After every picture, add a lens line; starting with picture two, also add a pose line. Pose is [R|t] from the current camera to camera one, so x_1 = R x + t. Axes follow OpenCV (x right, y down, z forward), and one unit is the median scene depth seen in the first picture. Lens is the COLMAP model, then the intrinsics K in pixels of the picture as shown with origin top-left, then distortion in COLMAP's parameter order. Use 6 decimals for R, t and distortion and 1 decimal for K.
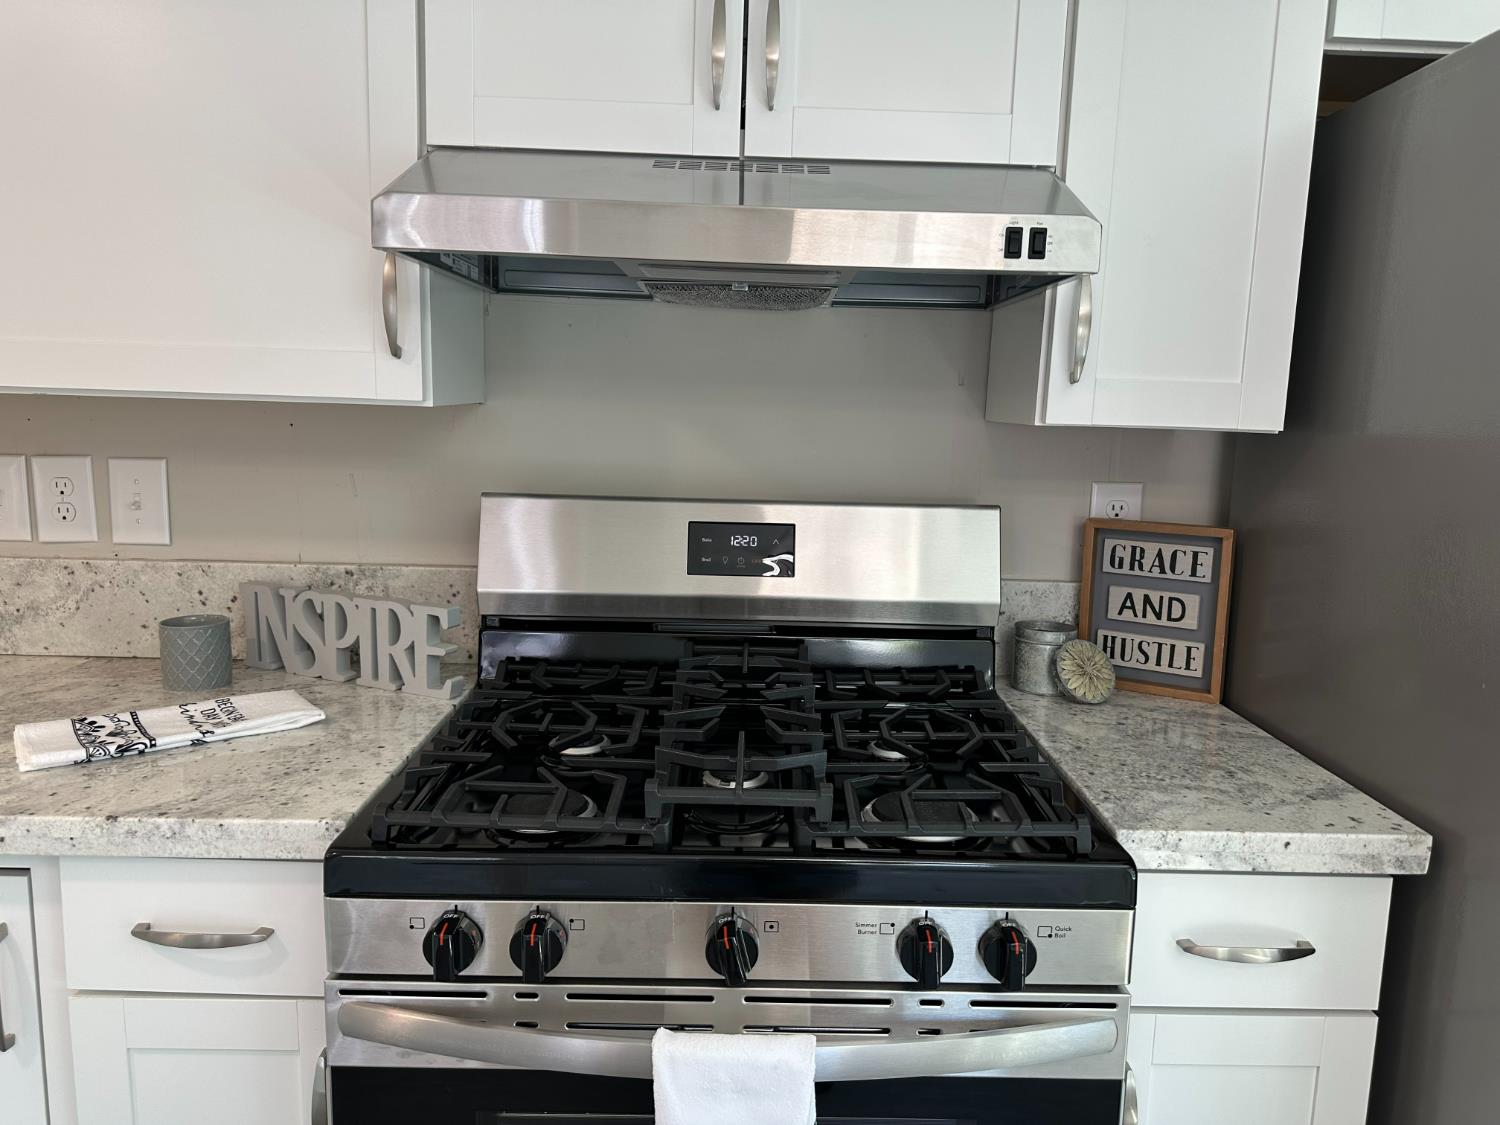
lens RADIAL K [[1050.2, 0, 745.5], [0, 1050.2, 558.9], [0, 0, 1]] dist [0.067162, -0.063548]
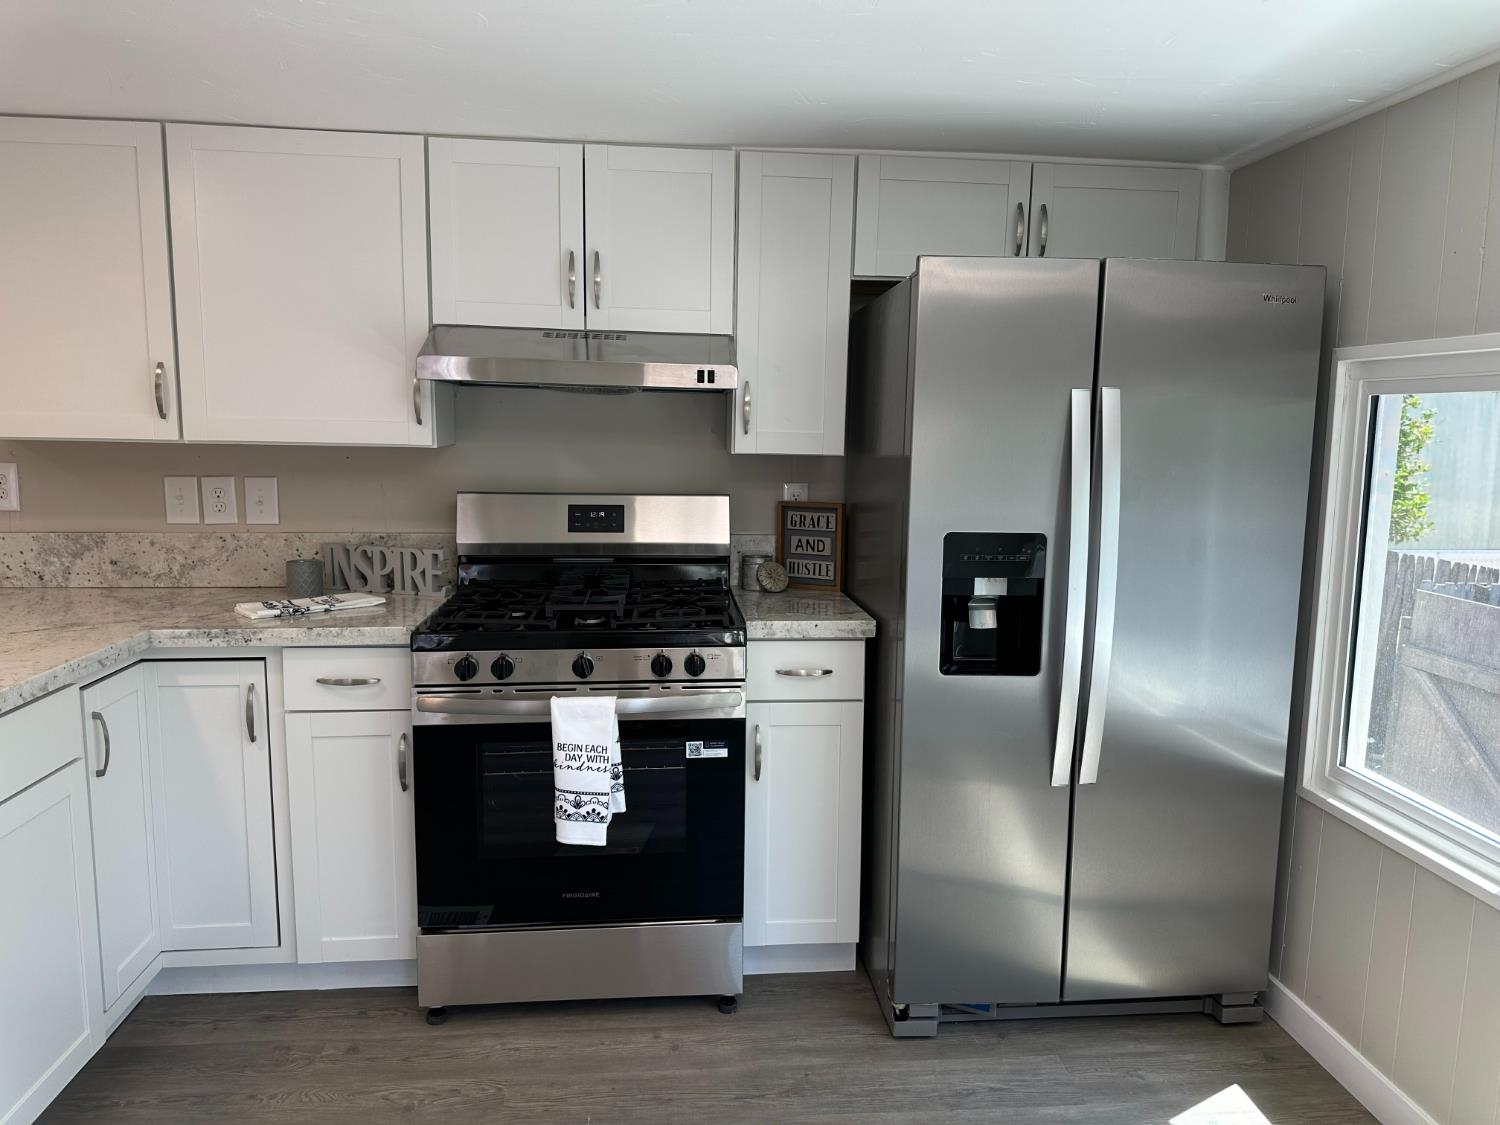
lens RADIAL K [[1039.0, 0, 762.2], [0, 1039.0, 564.6], [0, 0, 1]] dist [0.087397, -0.116822]
pose [[0.994766, -0.023982, 0.099325, 0.110053], [0.025839, 0.999514, -0.017447, 0.118985], [-0.098858, 0.019922, 0.994902, -0.957589]]
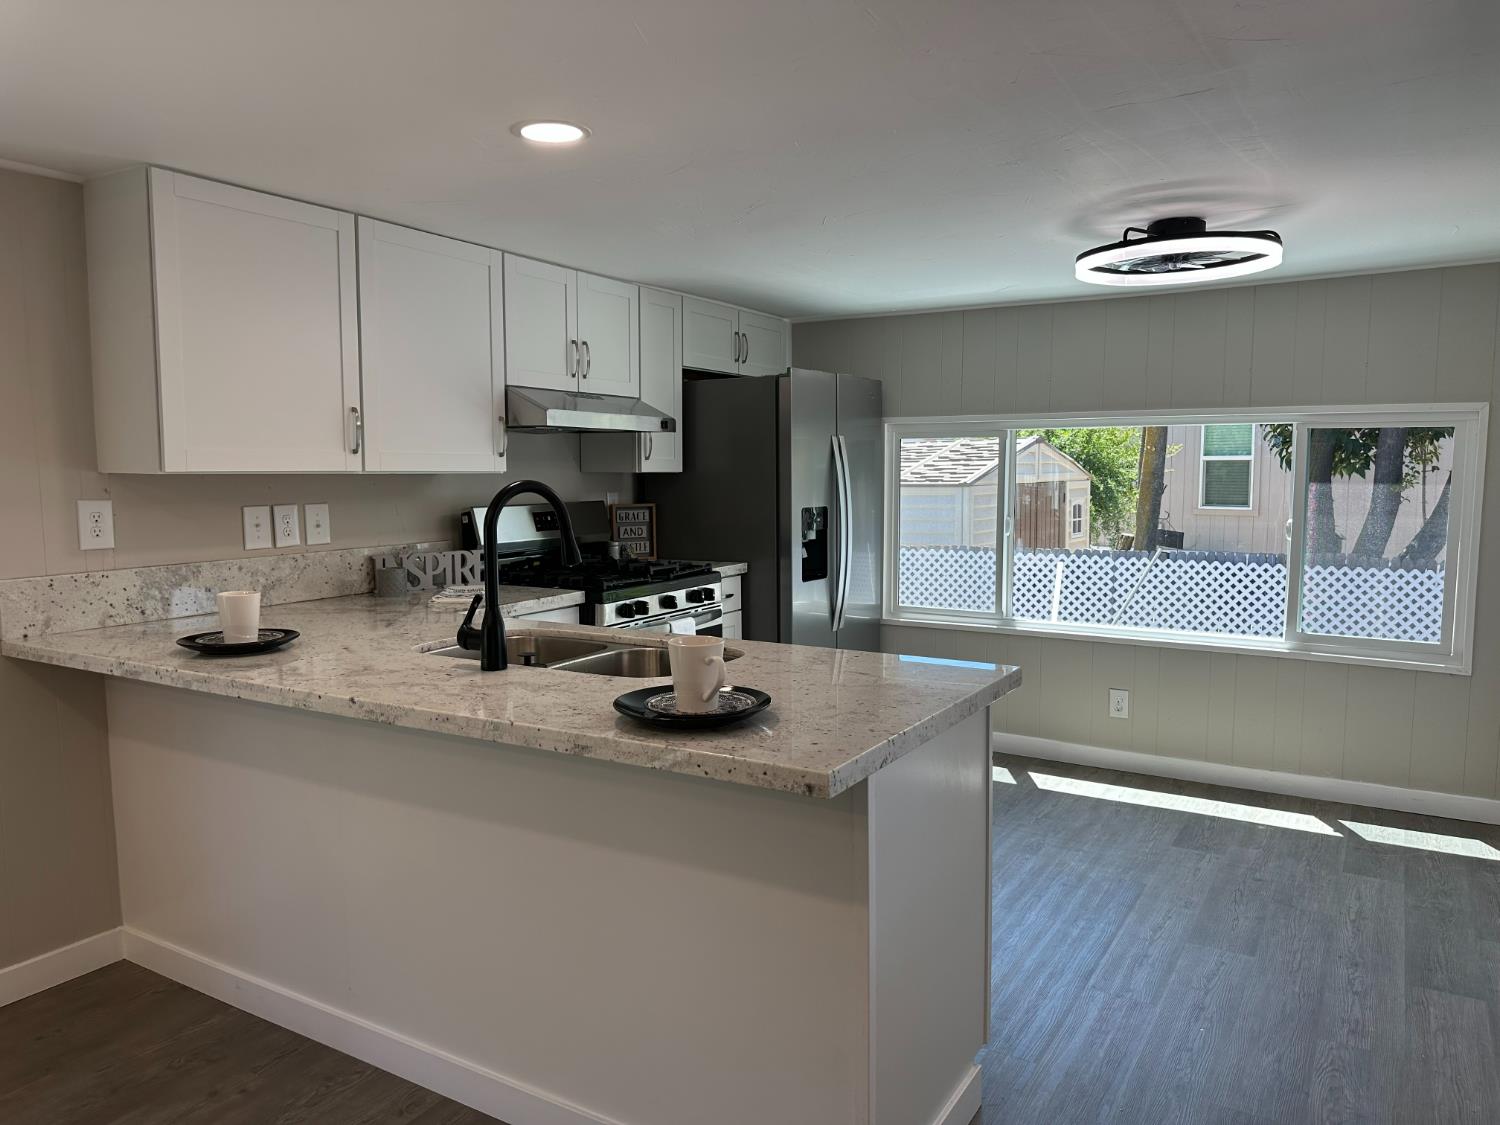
lens RADIAL K [[1039.0, 0, 762.2], [0, 1039.0, 564.6], [0, 0, 1]] dist [0.087397, -0.116822]
pose [[0.513352, -0.110348, 0.851054, -2.076823], [0.145715, 0.988506, 0.040275, 0.076062], [-0.845717, 0.103336, 0.523531, -0.903138]]
